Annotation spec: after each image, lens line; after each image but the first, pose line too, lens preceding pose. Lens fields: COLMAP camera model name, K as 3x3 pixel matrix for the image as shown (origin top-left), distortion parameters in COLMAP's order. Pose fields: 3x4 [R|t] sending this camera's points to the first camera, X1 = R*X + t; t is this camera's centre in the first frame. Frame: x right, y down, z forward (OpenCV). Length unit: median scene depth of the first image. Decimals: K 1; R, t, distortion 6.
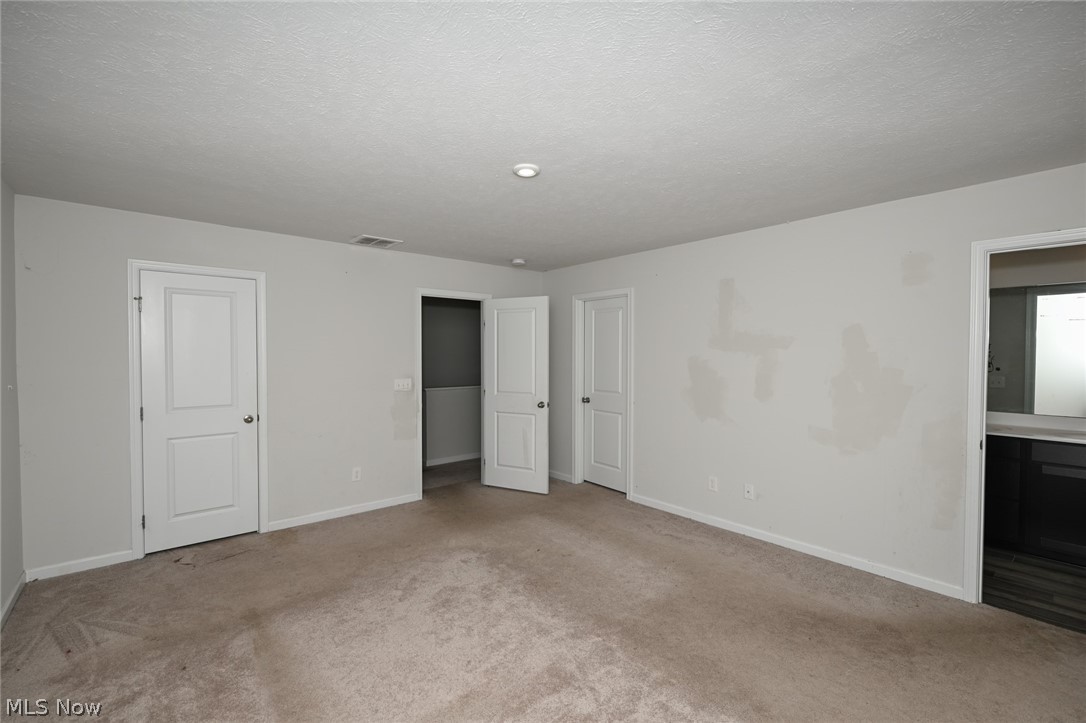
lens RADIAL K [[478.6, 0, 538.4], [0, 478.6, 361.4], [0, 0, 1]] dist [-0.008732, -0.000020]
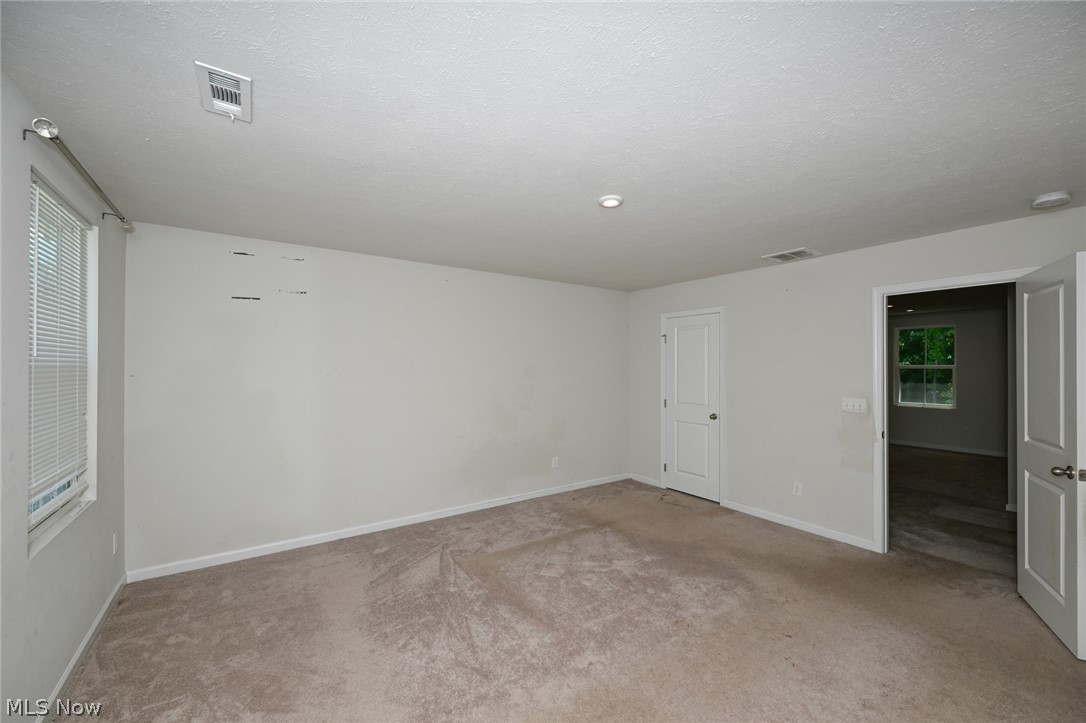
lens RADIAL K [[429.5, 0, 543.0], [0, 429.5, 361.5], [0, 0, 1]] dist [0.001467, 0.000258]
pose [[-0.102195, -0.018918, -0.994585, 0.677250], [-0.028071, 0.999476, -0.016127, -0.000913], [0.994368, 0.026271, -0.102672, 0.660141]]
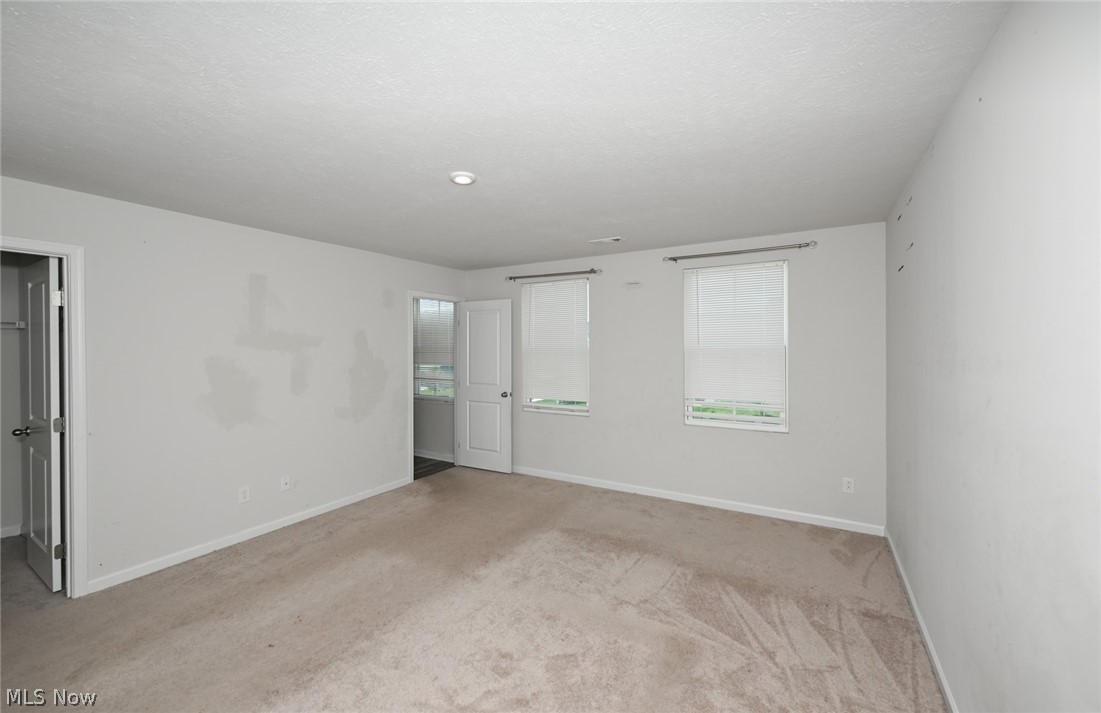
lens RADIAL K [[437.2, 0, 557.0], [0, 437.2, 347.5], [0, 0, 1]] dist [0.000685, -0.000051]
pose [[-0.327903, -0.002779, 0.944707, -0.693642], [0.026568, 0.999573, 0.012162, -0.021694], [-0.944338, 0.029087, -0.327689, 0.780554]]
